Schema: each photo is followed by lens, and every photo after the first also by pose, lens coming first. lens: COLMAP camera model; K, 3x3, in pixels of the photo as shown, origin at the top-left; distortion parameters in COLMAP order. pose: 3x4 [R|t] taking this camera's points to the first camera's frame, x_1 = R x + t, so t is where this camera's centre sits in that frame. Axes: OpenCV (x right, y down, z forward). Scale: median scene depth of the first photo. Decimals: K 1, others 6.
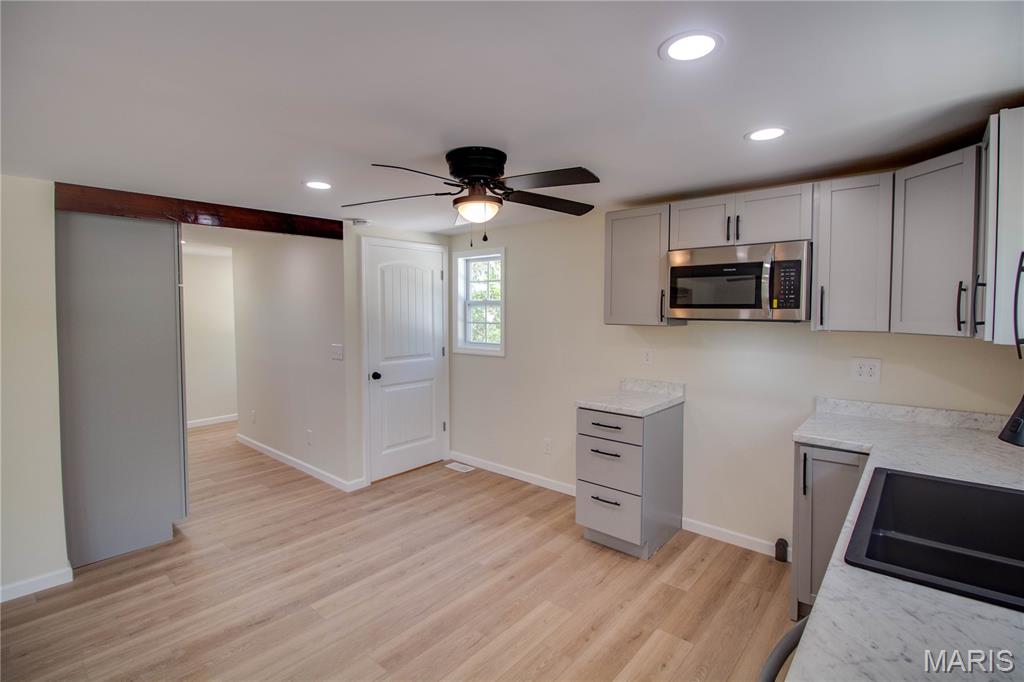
lens RADIAL K [[476.4, 0, 526.9], [0, 476.4, 328.7], [0, 0, 1]] dist [-0.016495, -0.001425]
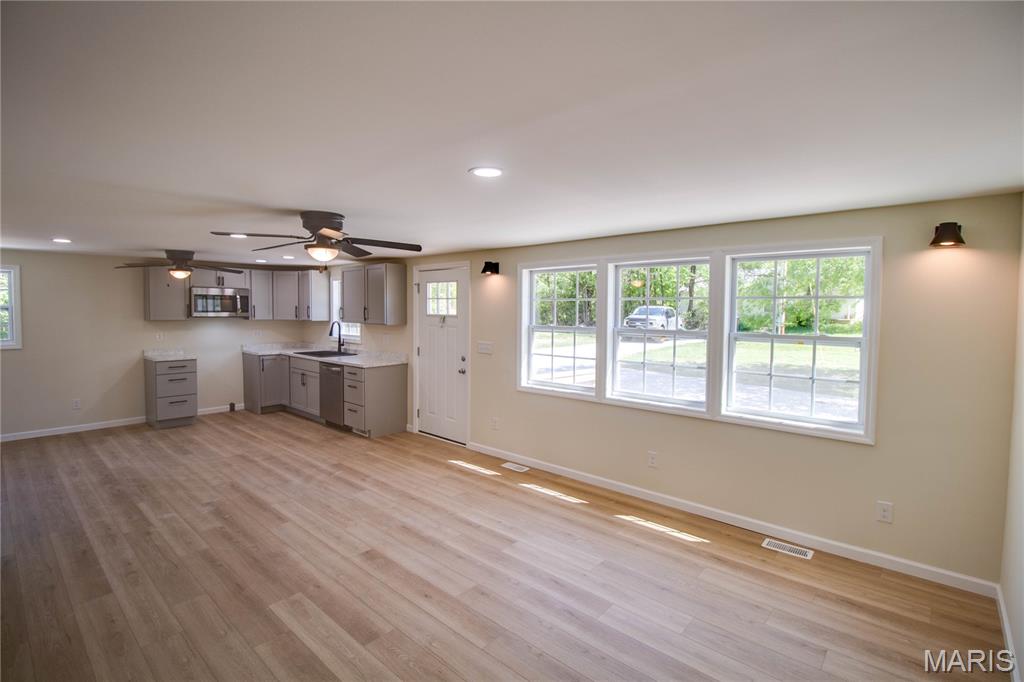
lens RADIAL K [[476.4, 0, 526.9], [0, 476.4, 328.7], [0, 0, 1]] dist [-0.016495, -0.001425]
pose [[0.003023, -0.043550, 0.999047, -1.999629], [0.033846, 0.998483, 0.043423, -0.010584], [-0.999422, 0.033682, 0.004493, -0.617599]]
